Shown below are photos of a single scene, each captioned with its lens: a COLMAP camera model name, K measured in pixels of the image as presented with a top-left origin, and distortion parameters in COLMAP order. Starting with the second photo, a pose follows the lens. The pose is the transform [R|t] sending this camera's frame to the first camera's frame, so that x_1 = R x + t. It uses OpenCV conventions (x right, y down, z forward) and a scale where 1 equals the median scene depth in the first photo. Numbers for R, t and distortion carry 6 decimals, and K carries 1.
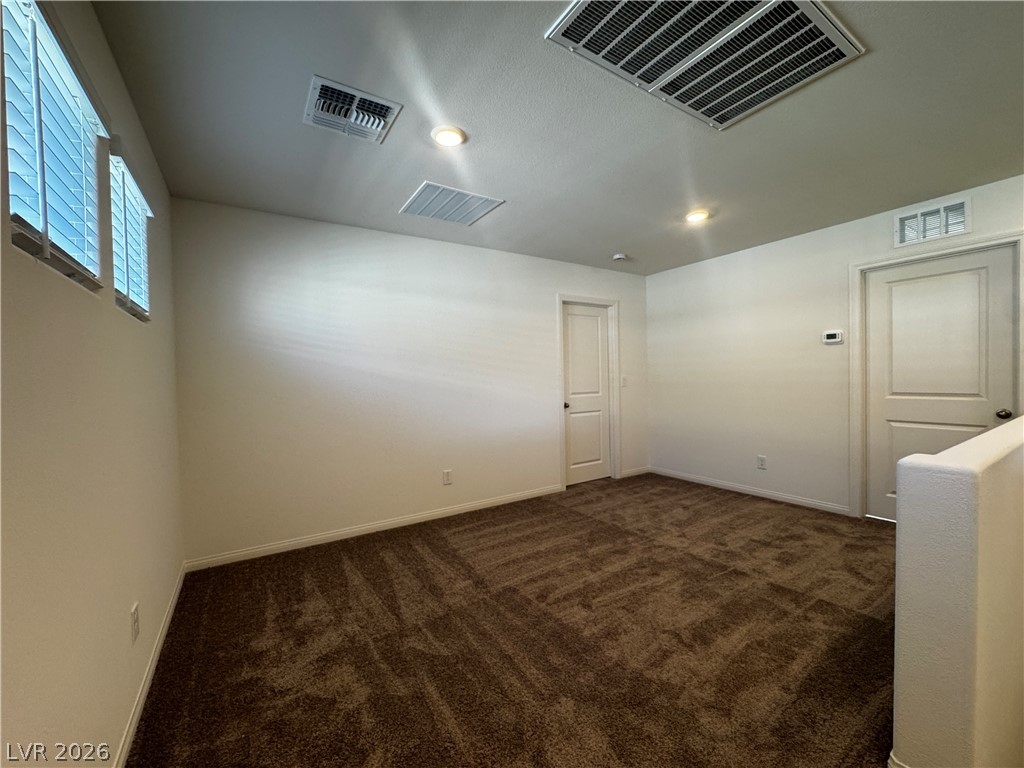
lens RADIAL K [[408.3, 0, 512.9], [0, 408.3, 386.2], [0, 0, 1]] dist [-0.007081, 0.001327]
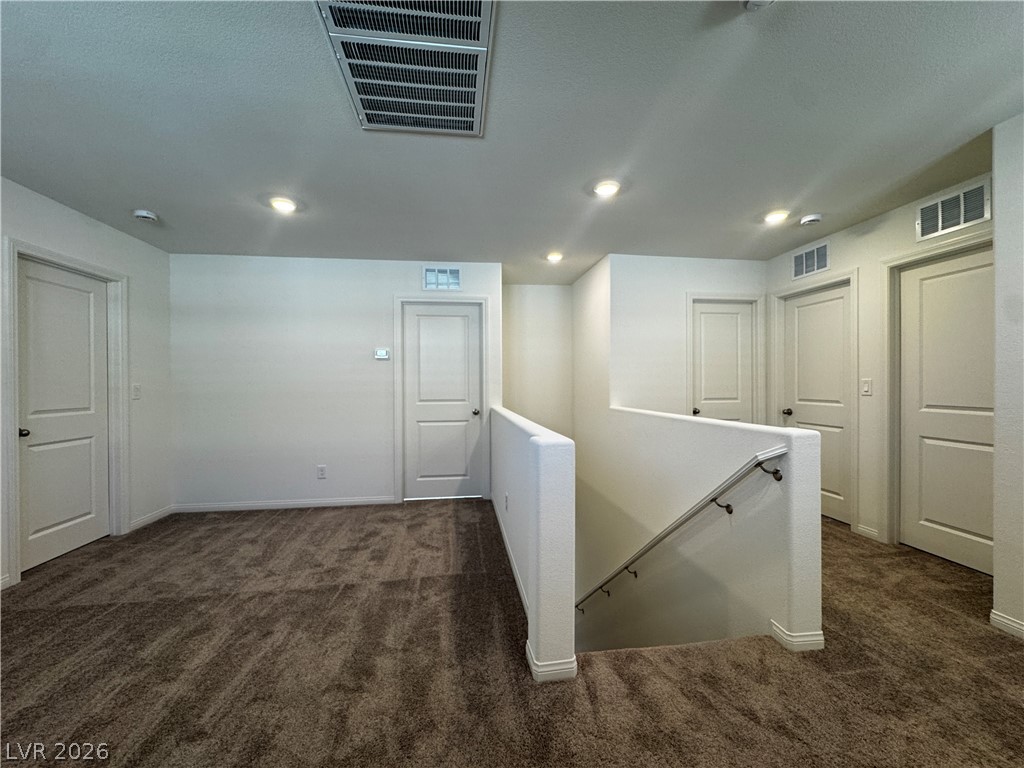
lens RADIAL K [[408.3, 0, 511.3], [0, 408.3, 386.1], [0, 0, 1]] dist [-0.007081, 0.001327]
pose [[0.429174, 0.014155, 0.903111, -0.140962], [0.016850, 0.999578, -0.023674, 0.008794], [-0.903065, 0.025378, 0.428754, 0.194284]]
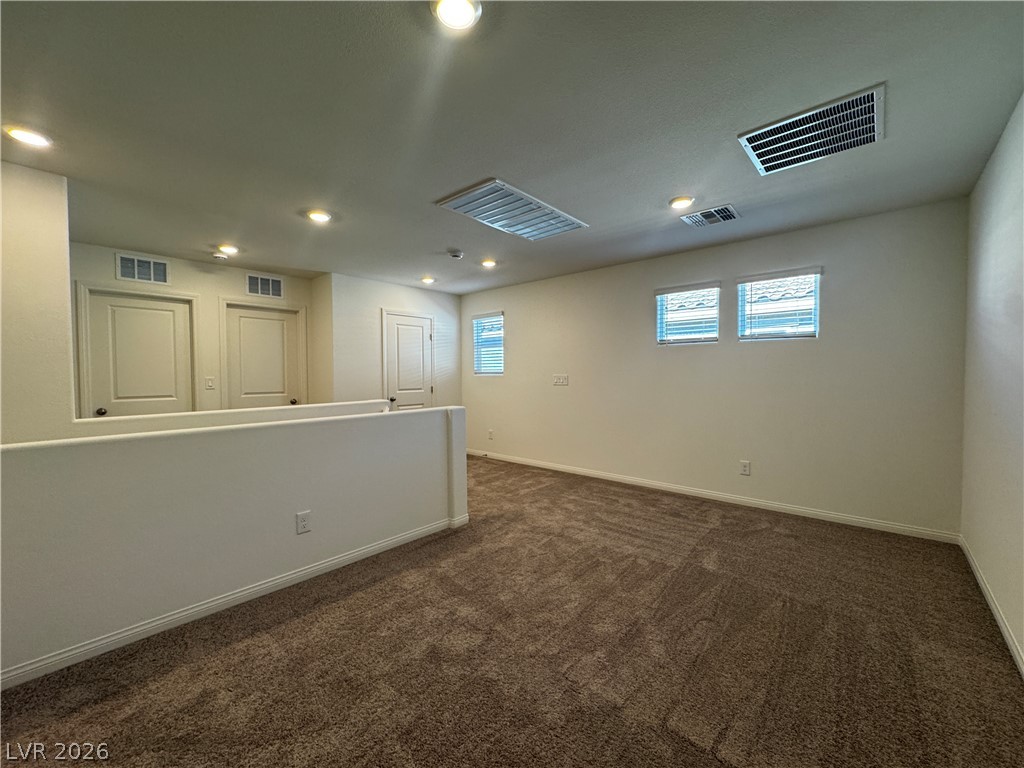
lens RADIAL K [[408.3, 0, 513.5], [0, 408.3, 383.3], [0, 0, 1]] dist [-0.007081, 0.001327]
pose [[-0.965070, 0.033585, -0.259831, 0.387112], [0.020820, 0.998444, 0.051726, -0.038003], [0.261164, 0.044510, -0.964268, 1.230478]]
